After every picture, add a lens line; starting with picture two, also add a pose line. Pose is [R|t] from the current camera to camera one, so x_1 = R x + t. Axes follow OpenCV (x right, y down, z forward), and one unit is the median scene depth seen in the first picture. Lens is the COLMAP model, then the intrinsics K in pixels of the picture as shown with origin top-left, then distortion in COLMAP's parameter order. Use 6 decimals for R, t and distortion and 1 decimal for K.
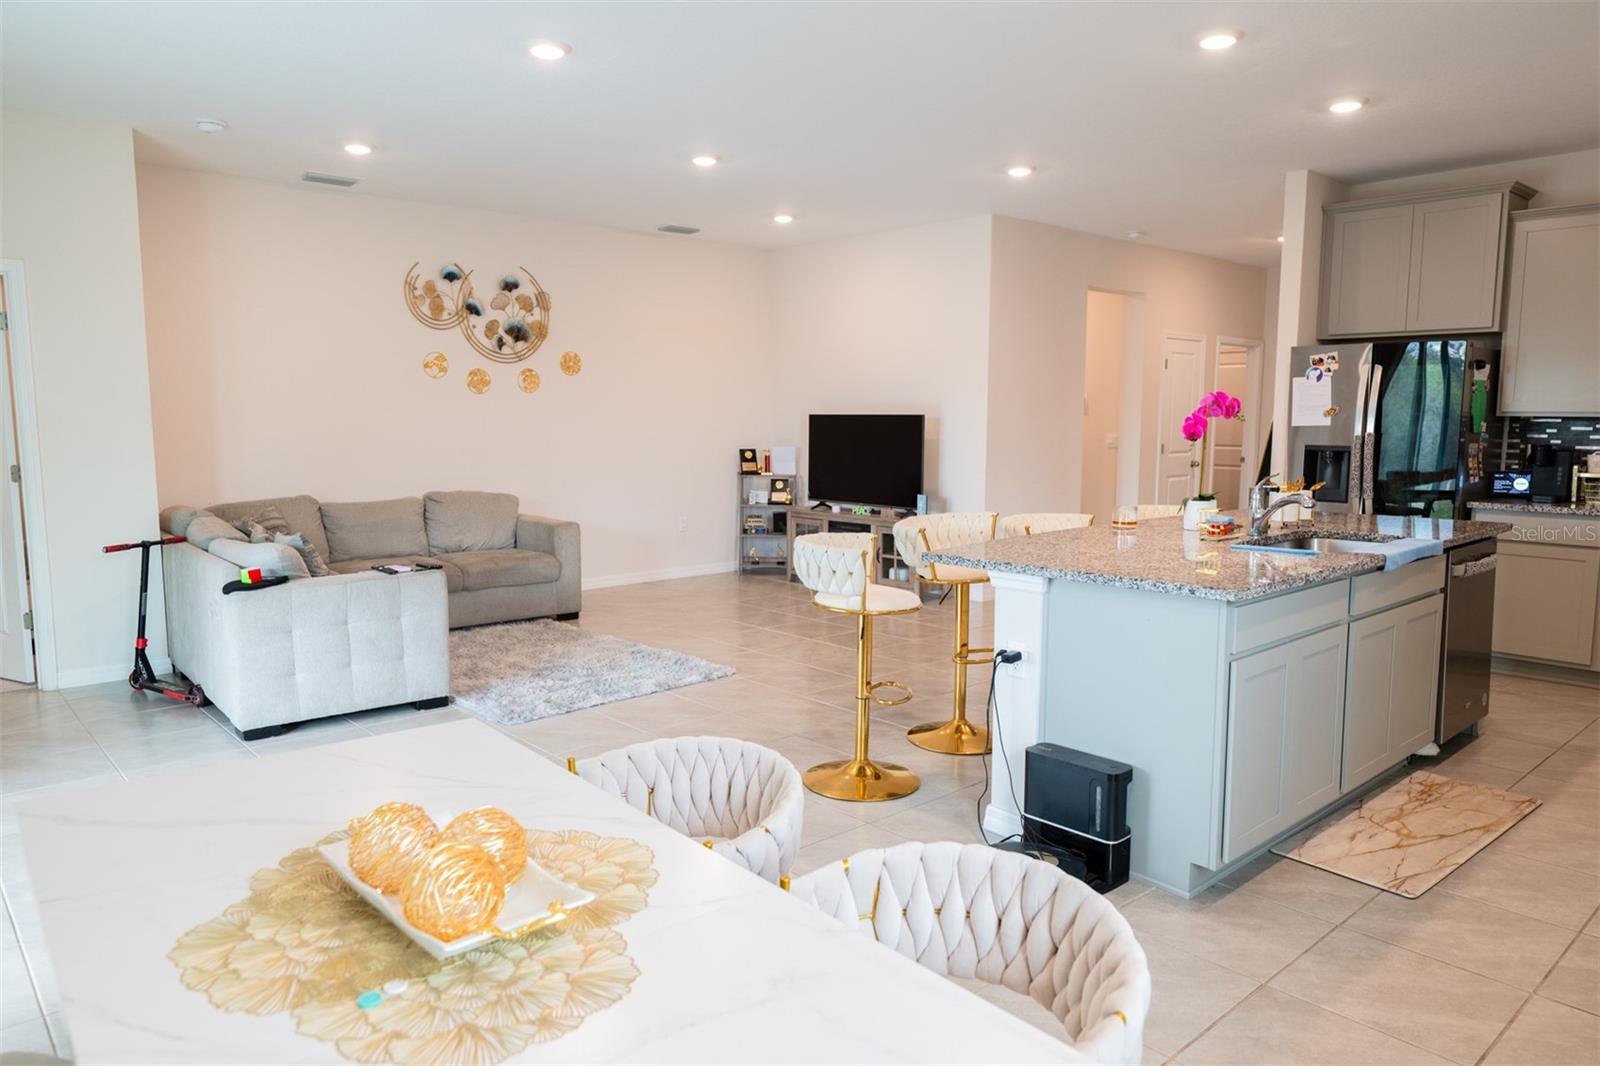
lens RADIAL K [[1071.2, 0, 797.6], [0, 1071.2, 530.0], [0, 0, 1]] dist [-0.000569, 0.000239]
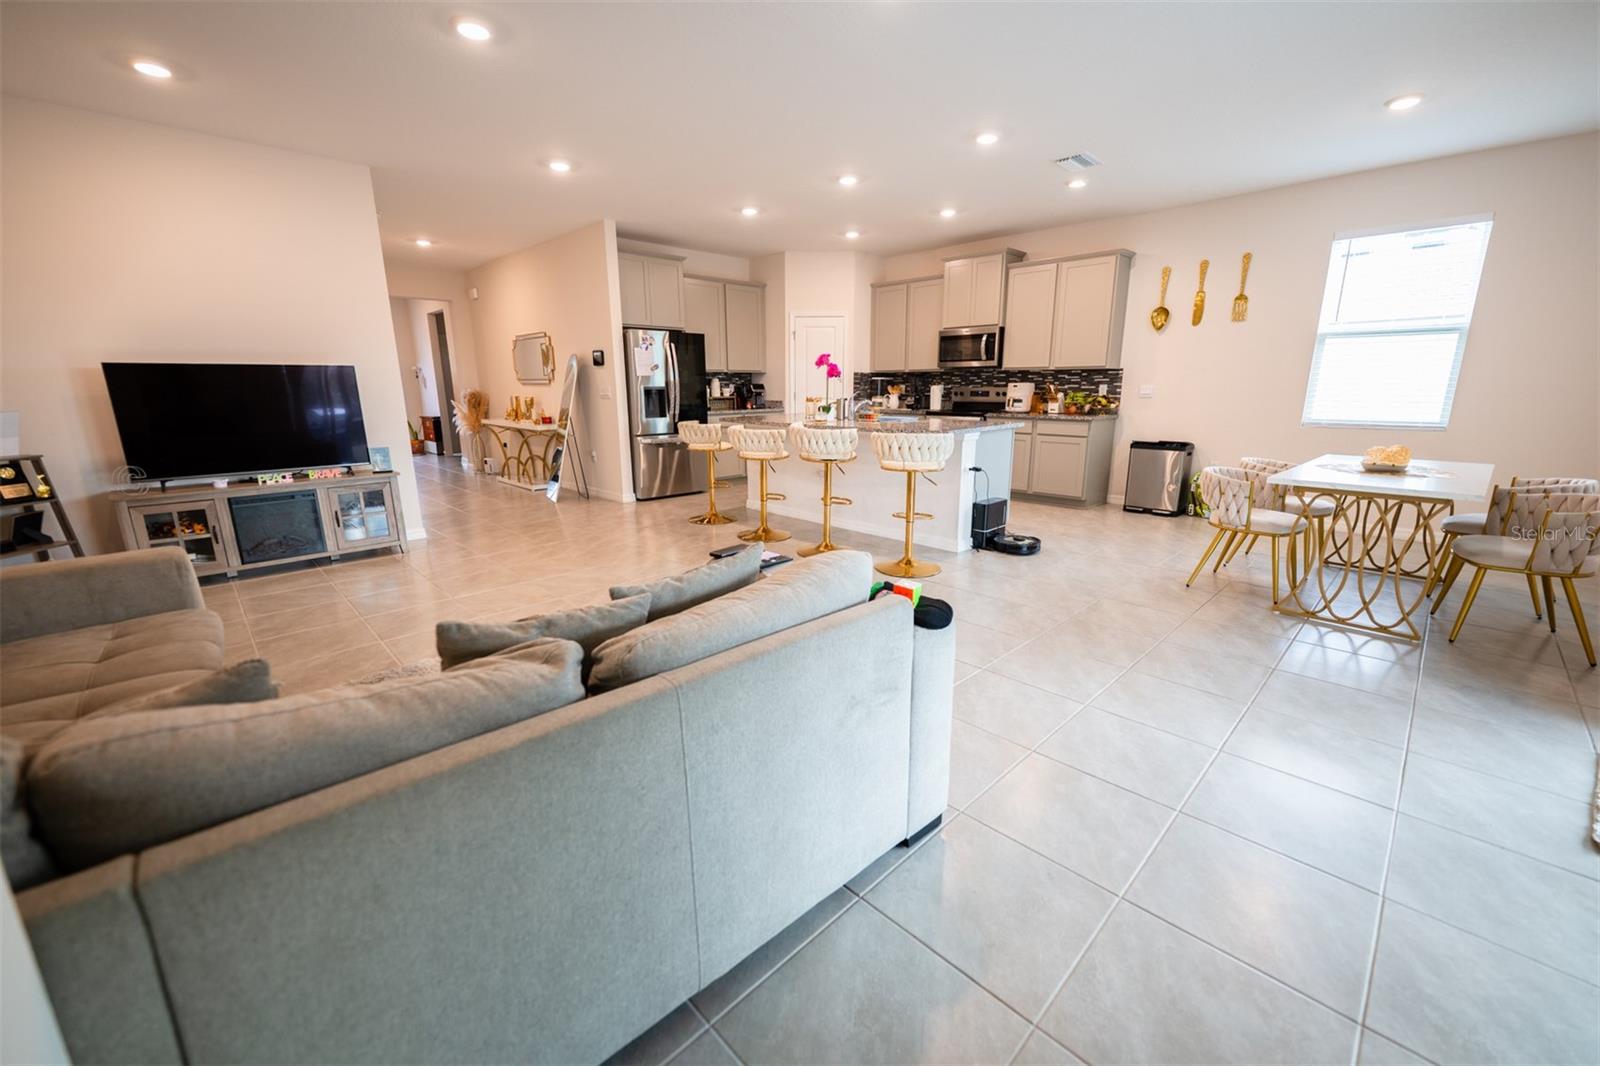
lens RADIAL K [[632.5, 0, 805.3], [0, 632.5, 538.5], [0, 0, 1]] dist [-0.002175, 0.000838]
pose [[-0.047181, -0.239944, 0.969640, -0.526841], [0.116994, 0.962712, 0.243922, -0.052141], [-0.992011, 0.124951, -0.017350, 0.660790]]
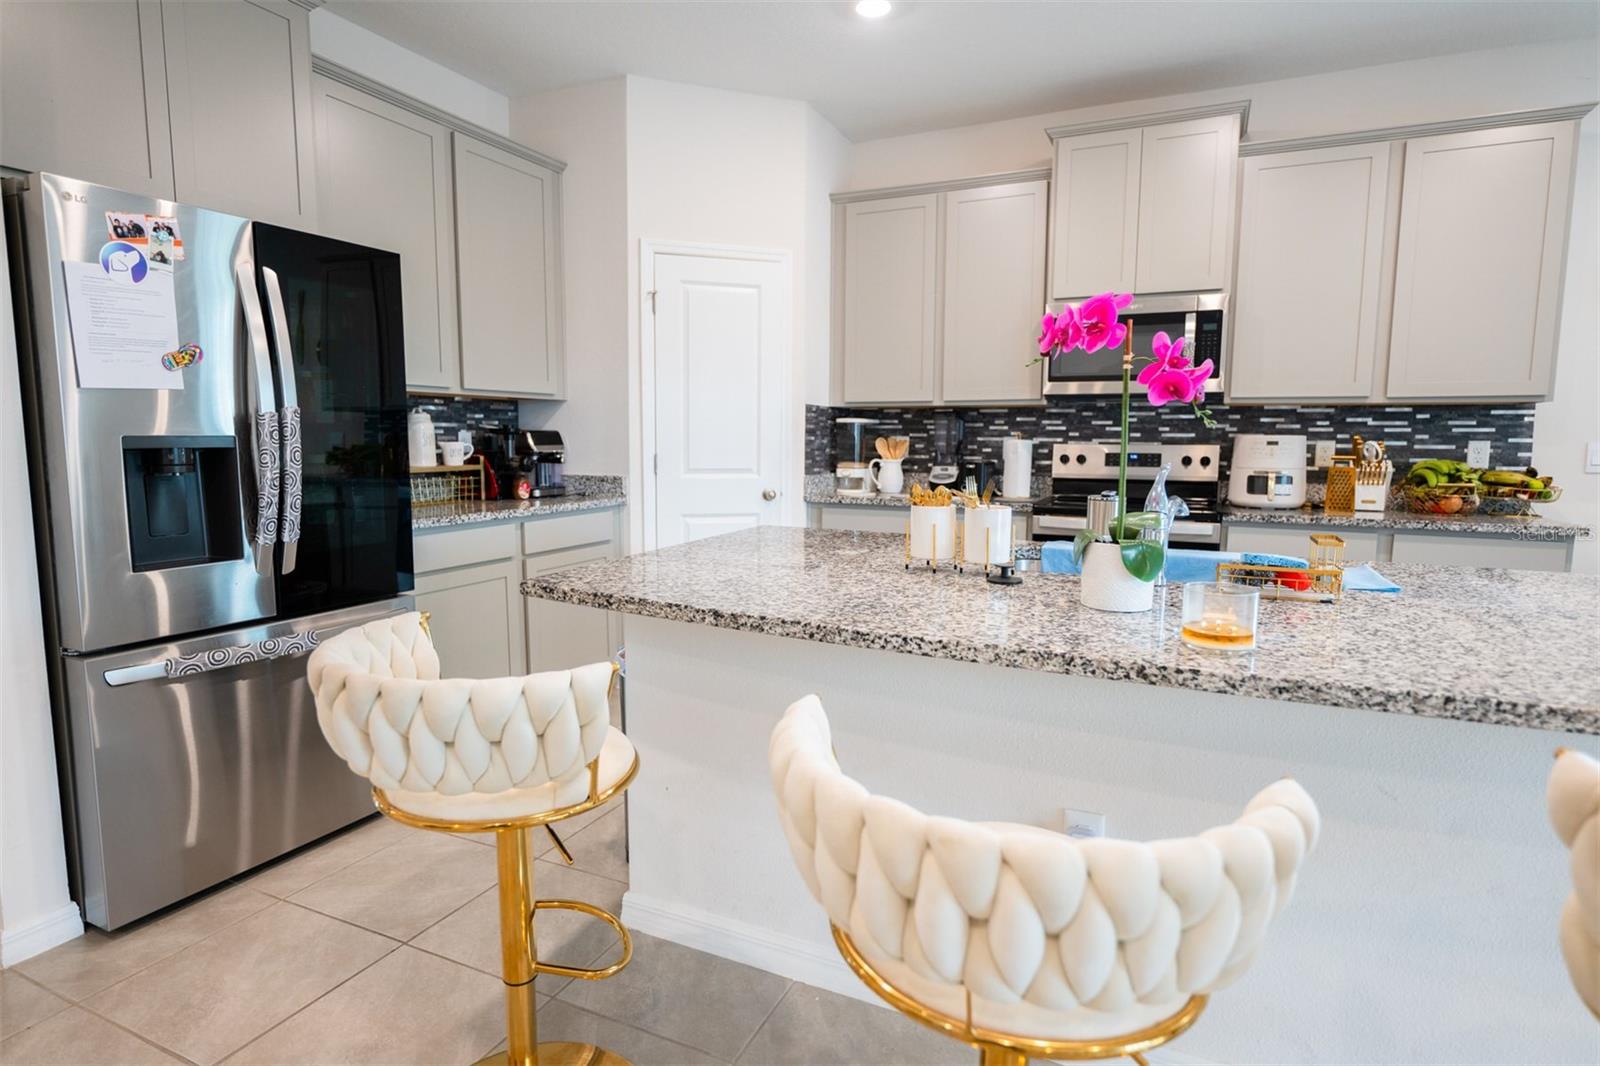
lens RADIAL K [[848.8, 0, 802.1], [0, 848.8, 528.6], [0, 0, 1]] dist [-0.000250, 0.000305]
pose [[-0.393450, -0.107205, 0.913074, 0.065671], [0.096362, 0.982898, 0.156926, -0.059943], [-0.914282, 0.149728, -0.376391, 0.753108]]
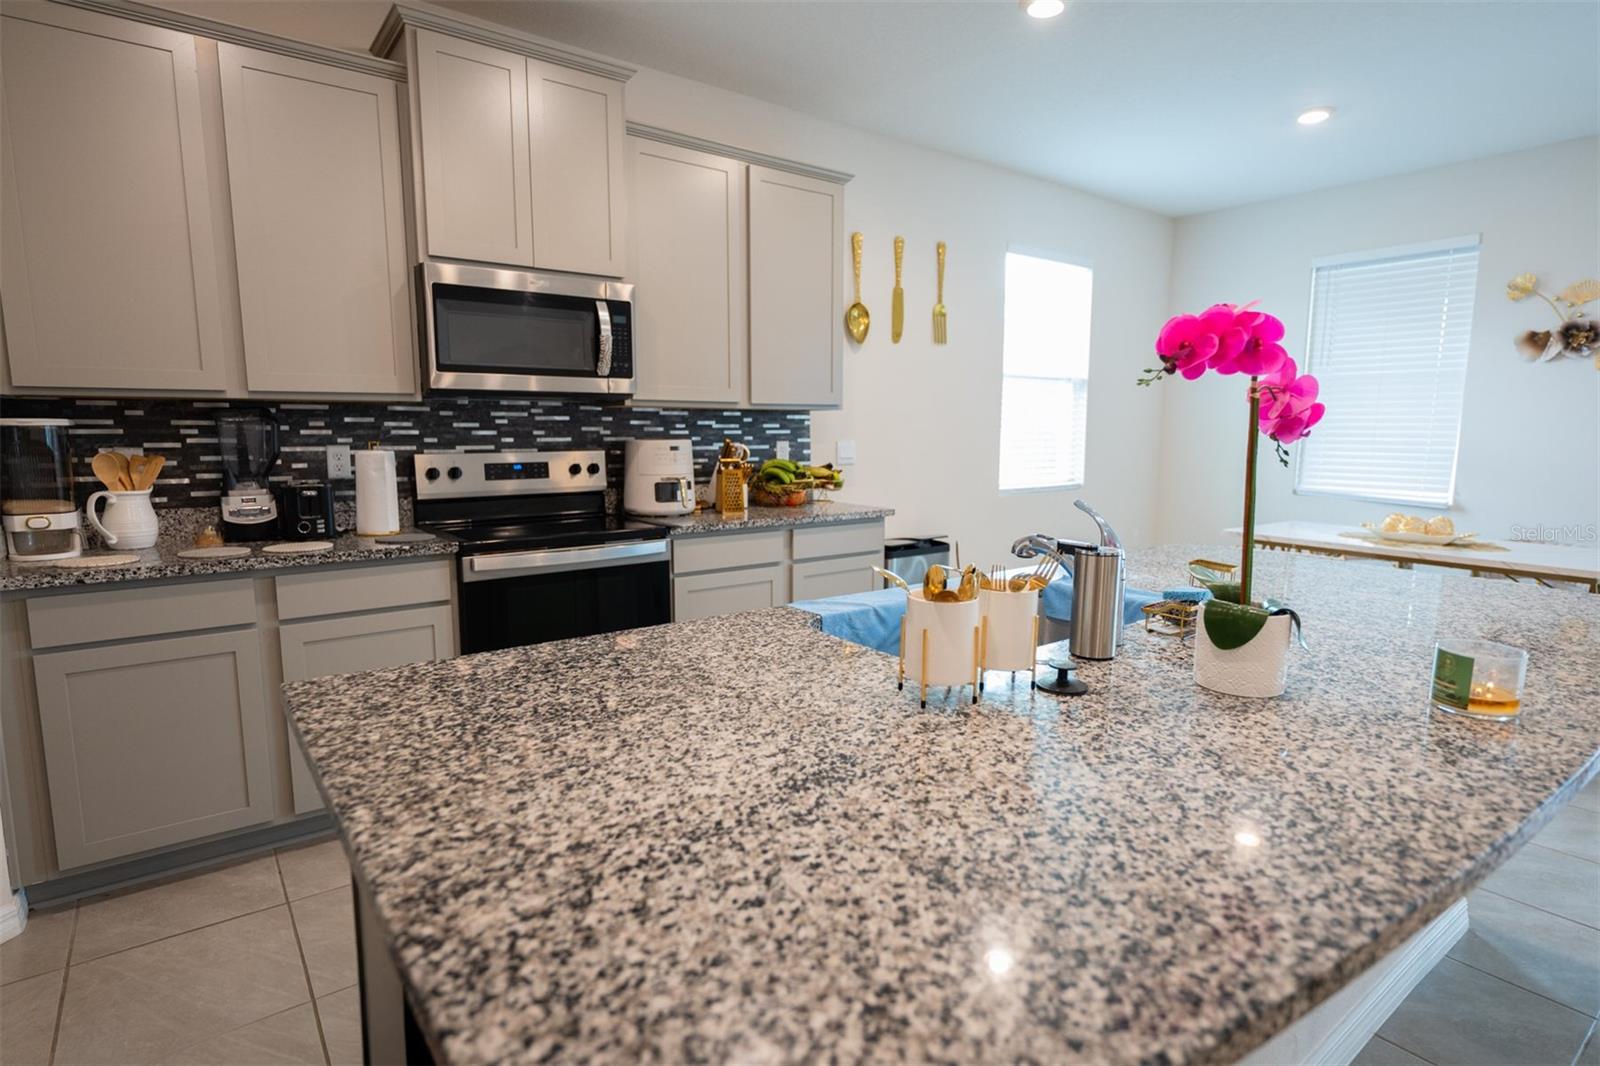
lens RADIAL K [[837.0, 0, 807.7], [0, 837.0, 529.8], [0, 0, 1]] dist [0.000605, -0.001230]
pose [[-0.996928, -0.018294, 0.076152, 0.302545], [0.000403, 0.971127, 0.238561, -0.072576], [-0.078317, 0.237859, -0.968137, 0.770149]]
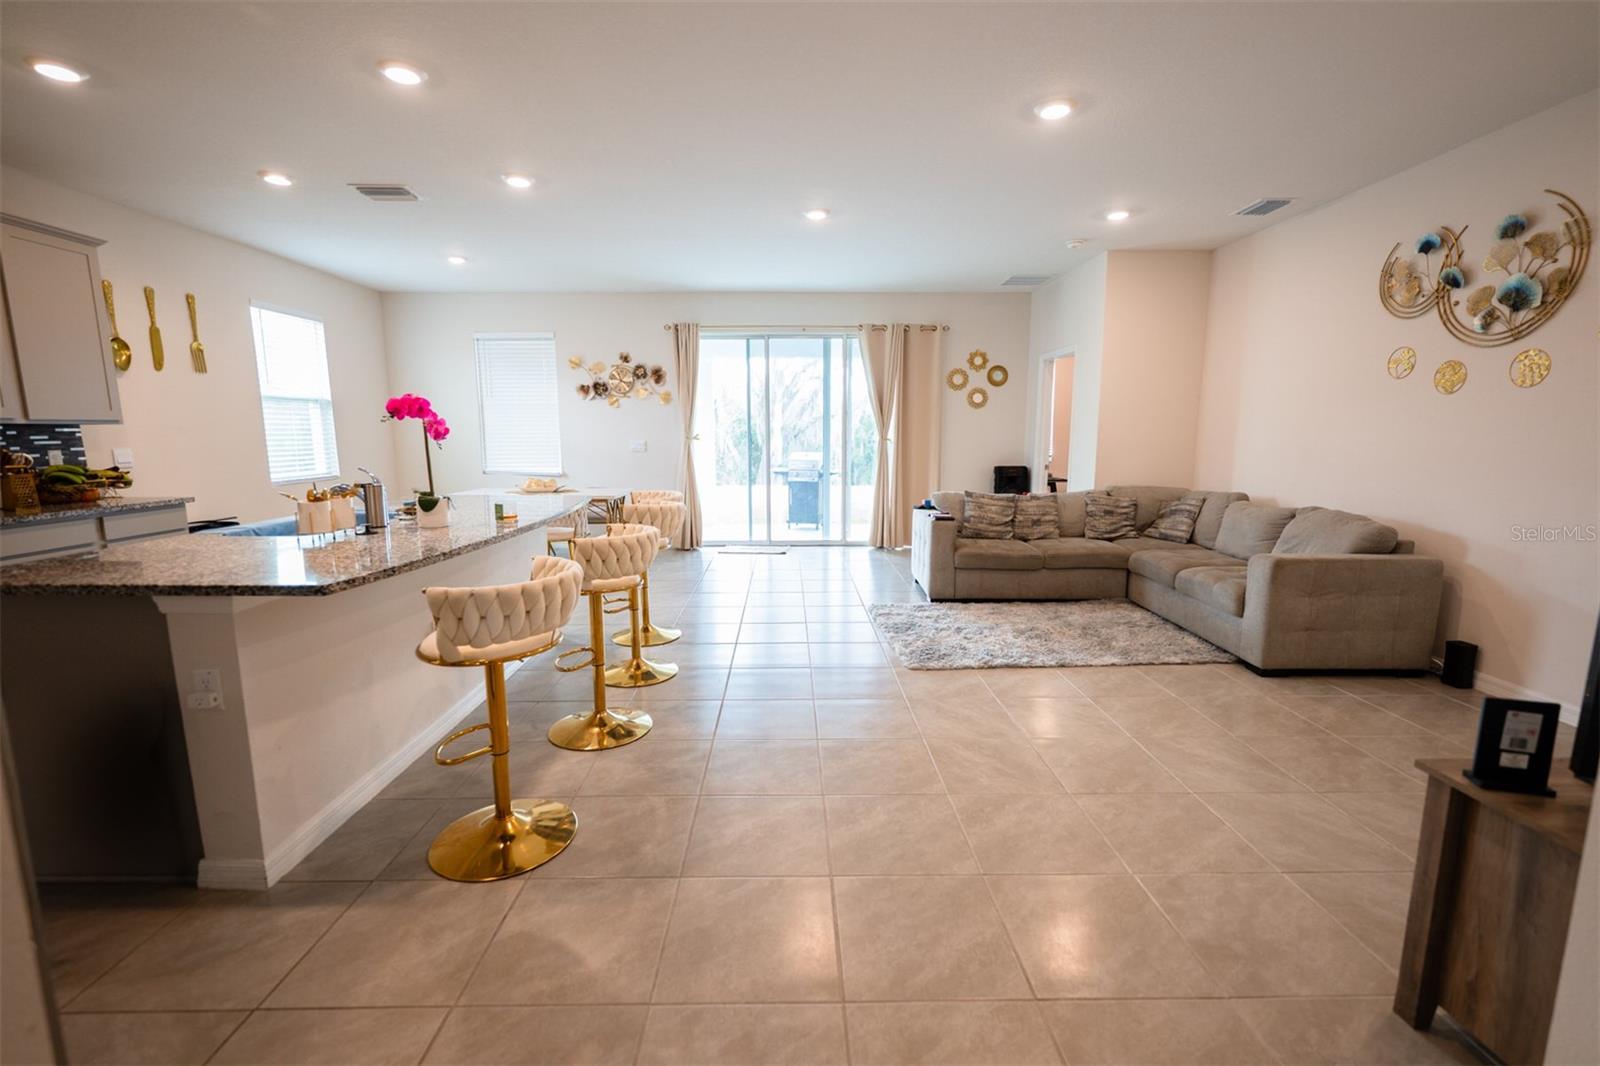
lens RADIAL K [[678.7, 0, 794.7], [0, 678.7, 533.8], [0, 0, 1]] dist [0.004296, -0.000240]
pose [[-0.661294, 0.111716, -0.741761, 0.385088], [-0.084679, 0.971409, 0.221796, -0.103327], [0.745332, 0.209484, -0.632928, 1.019890]]
